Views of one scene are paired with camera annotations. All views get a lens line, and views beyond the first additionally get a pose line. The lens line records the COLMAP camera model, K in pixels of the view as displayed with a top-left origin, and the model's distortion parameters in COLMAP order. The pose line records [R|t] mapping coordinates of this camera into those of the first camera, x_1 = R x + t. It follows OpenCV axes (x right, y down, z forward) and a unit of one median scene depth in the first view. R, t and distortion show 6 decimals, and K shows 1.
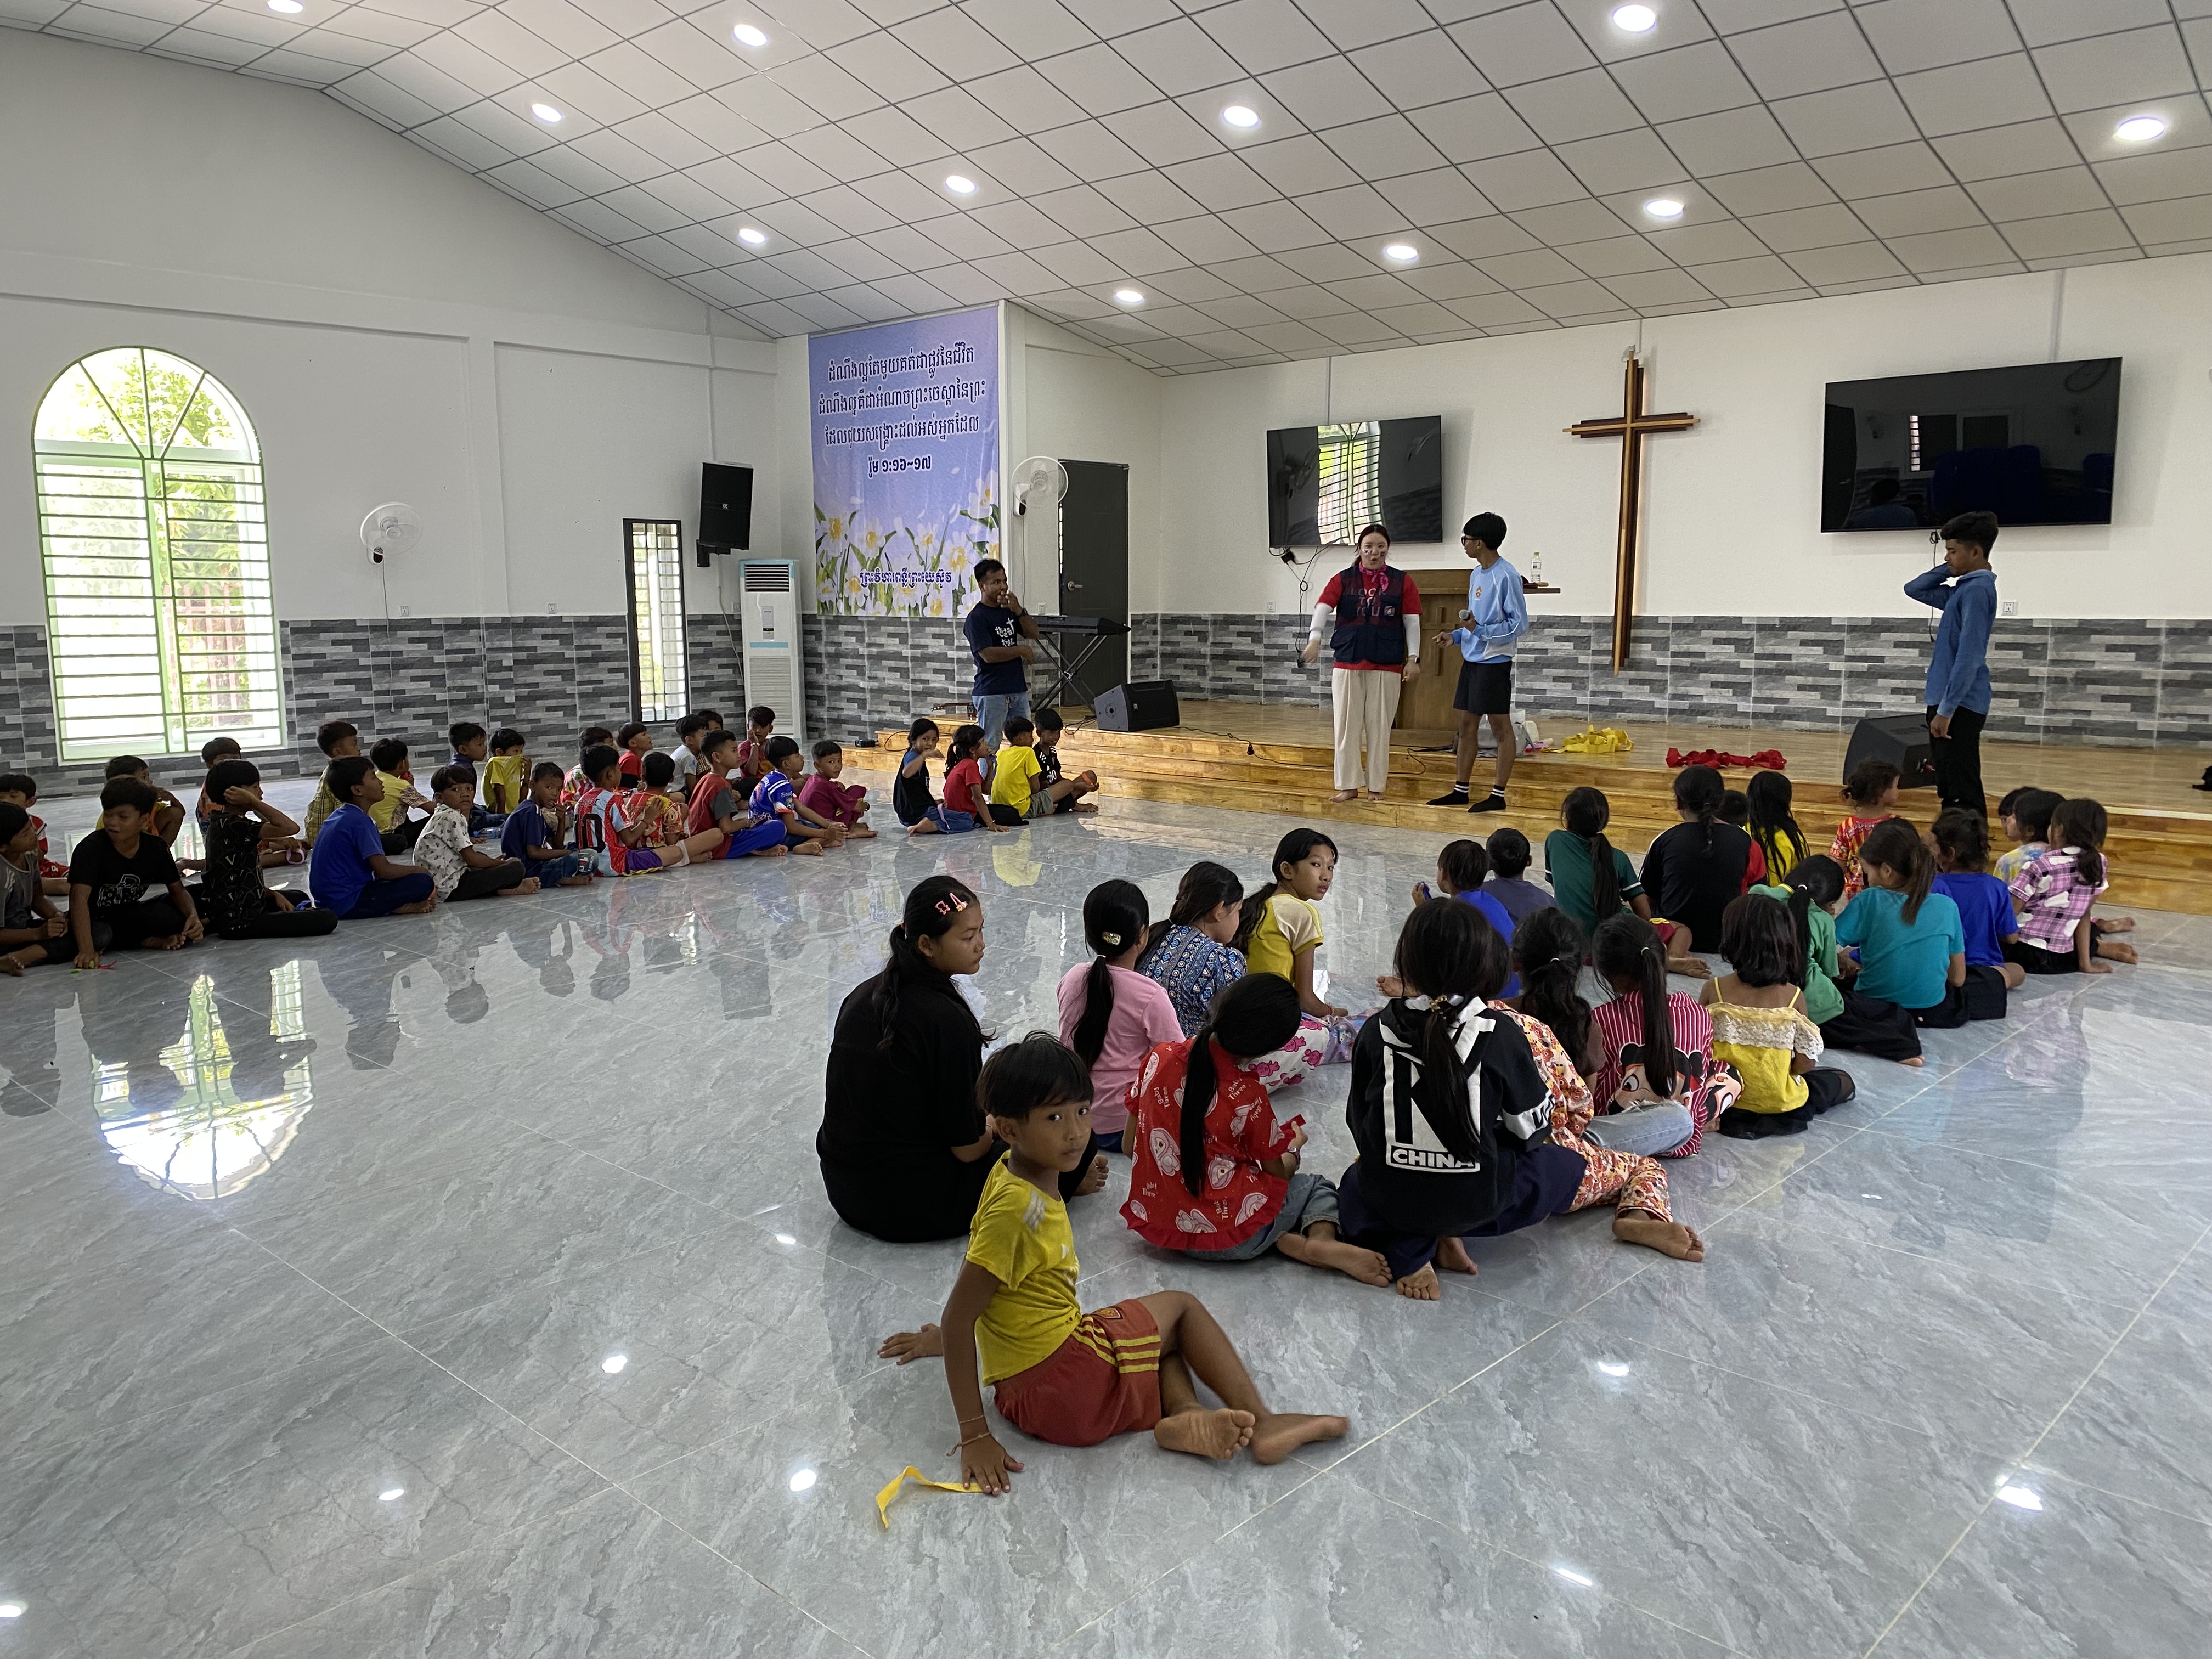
lens RADIAL K [[1689.9, 0, 1080.3], [0, 1689.9, 846.4], [0, 0, 1]] dist [0.041067, -0.033902]
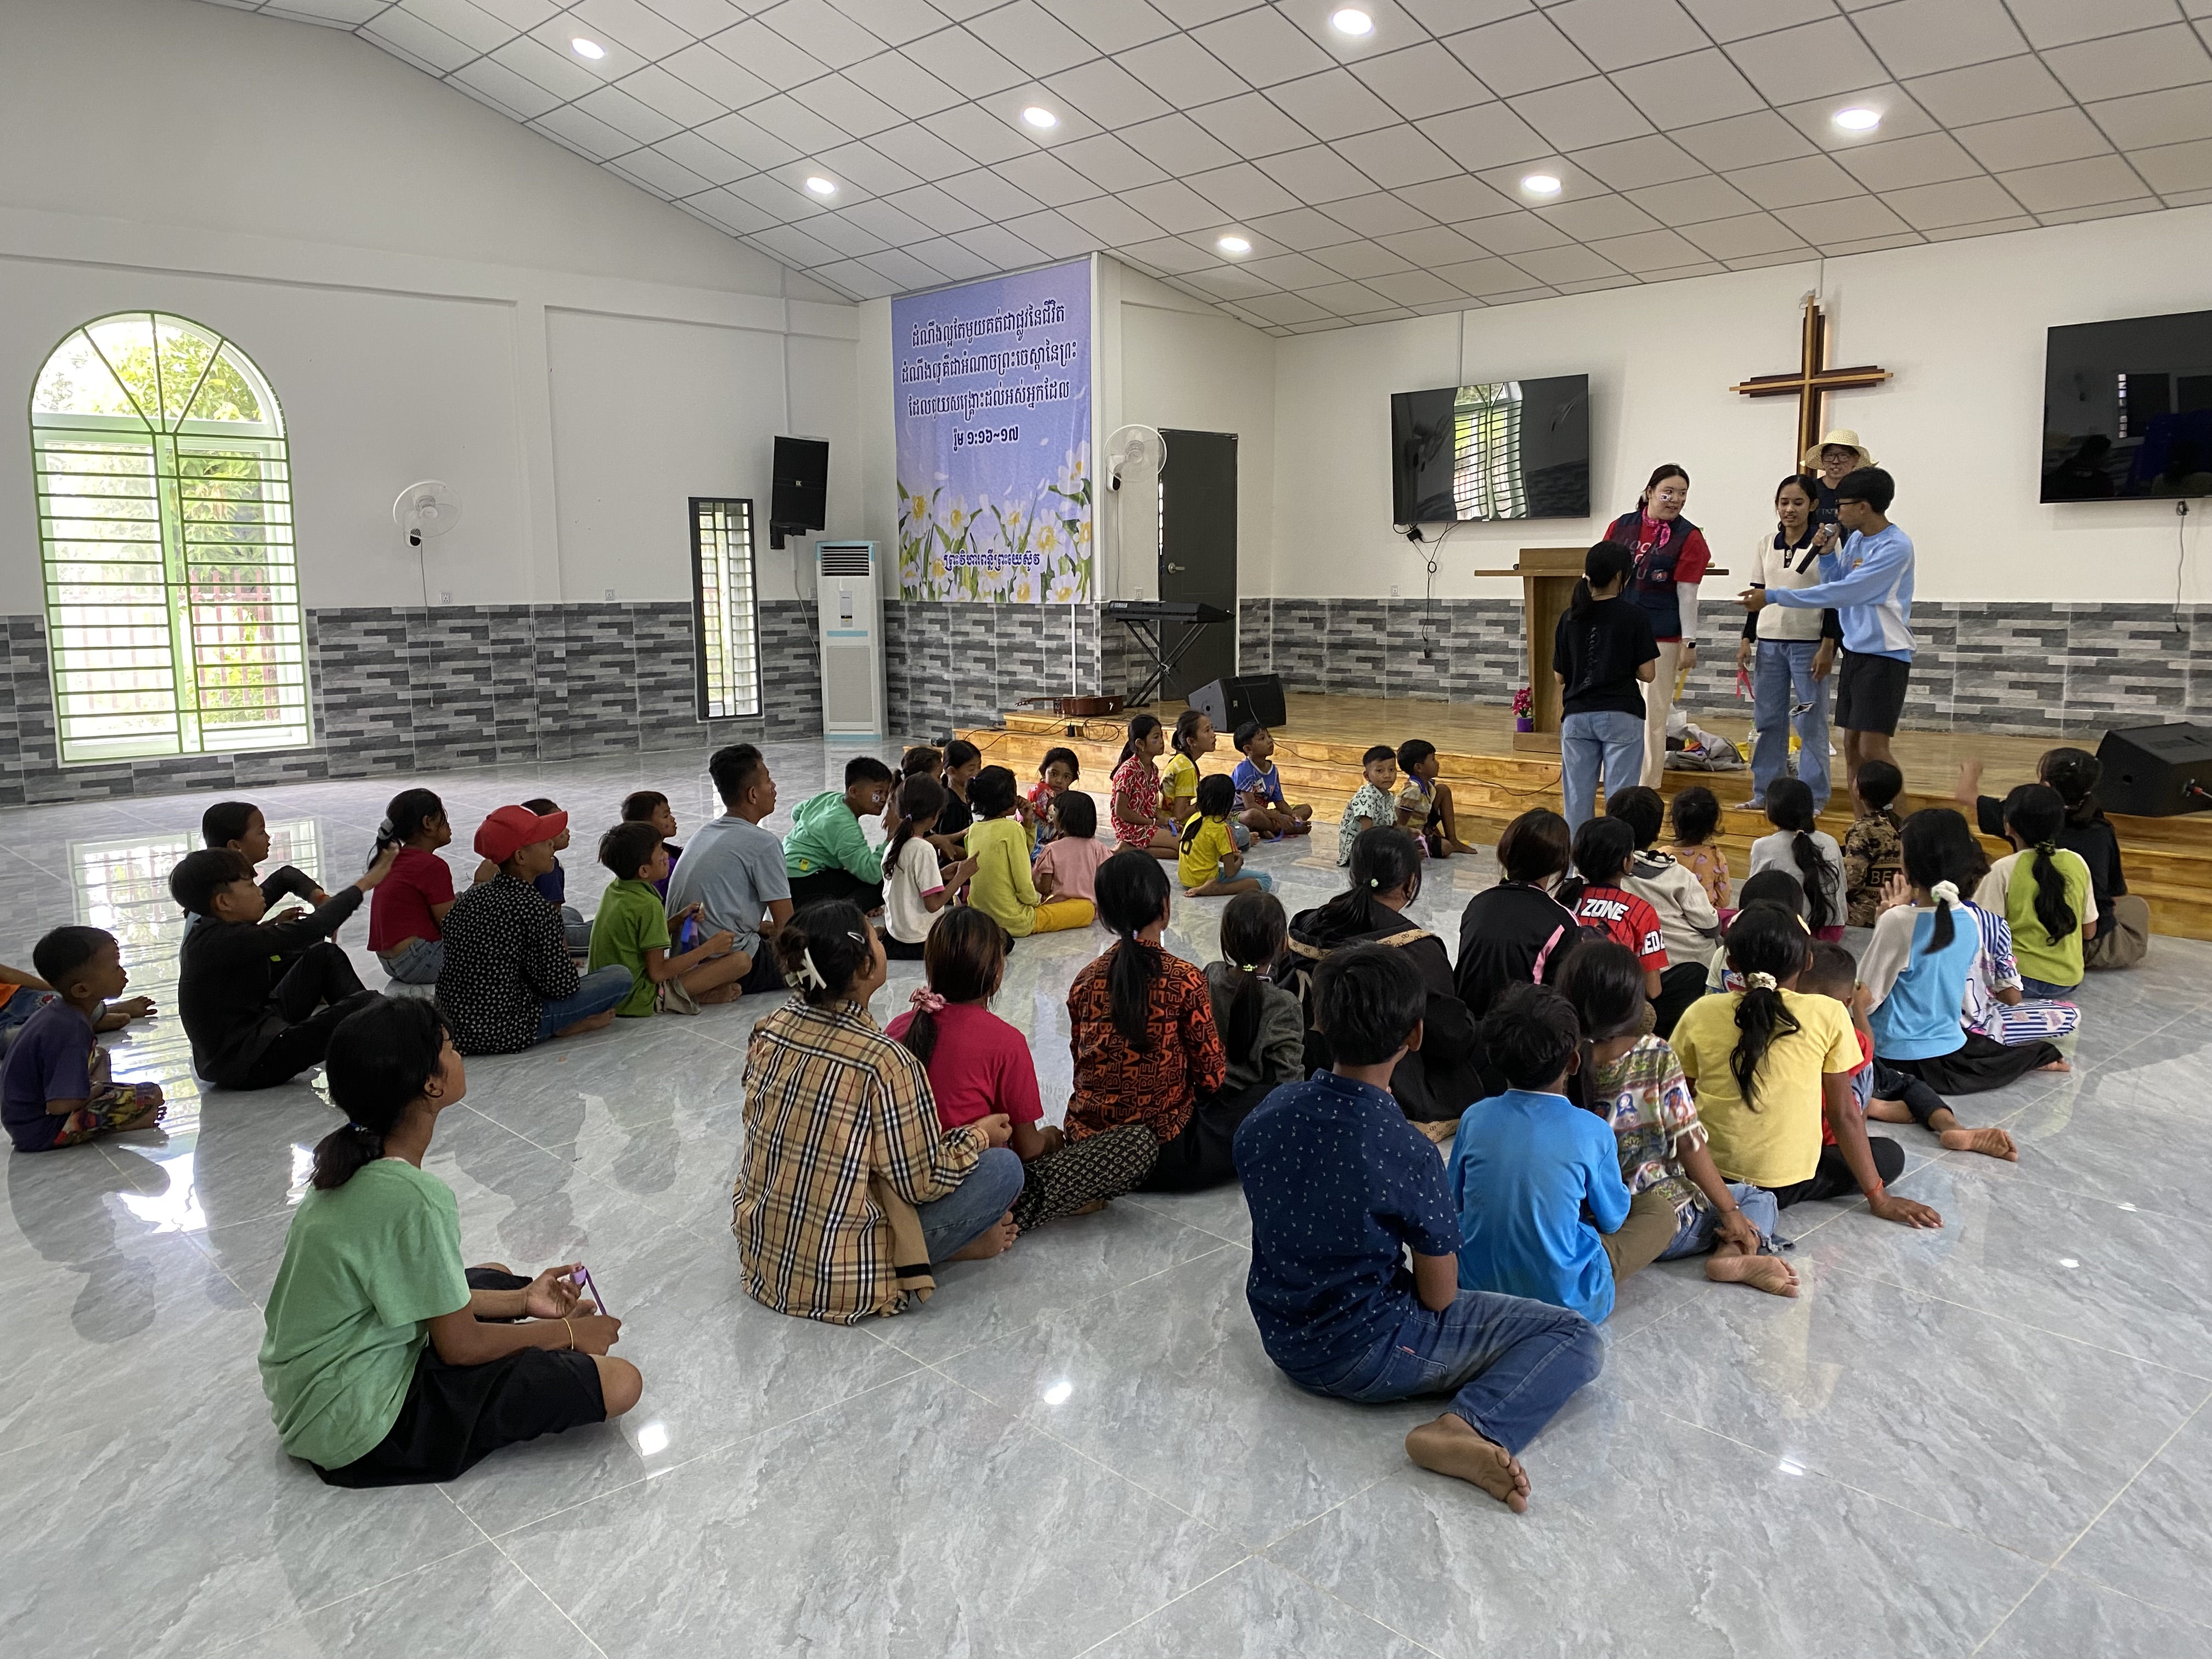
lens RADIAL K [[1689.9, 0, 1119.9], [0, 1689.9, 821.8], [0, 0, 1]] dist [0.041067, -0.033902]
pose [[0.998122, 0.006183, -0.060942, 0.023949], [-0.006384, 0.999975, -0.003115, -0.016224], [0.060921, 0.003498, 0.998136, 0.100239]]
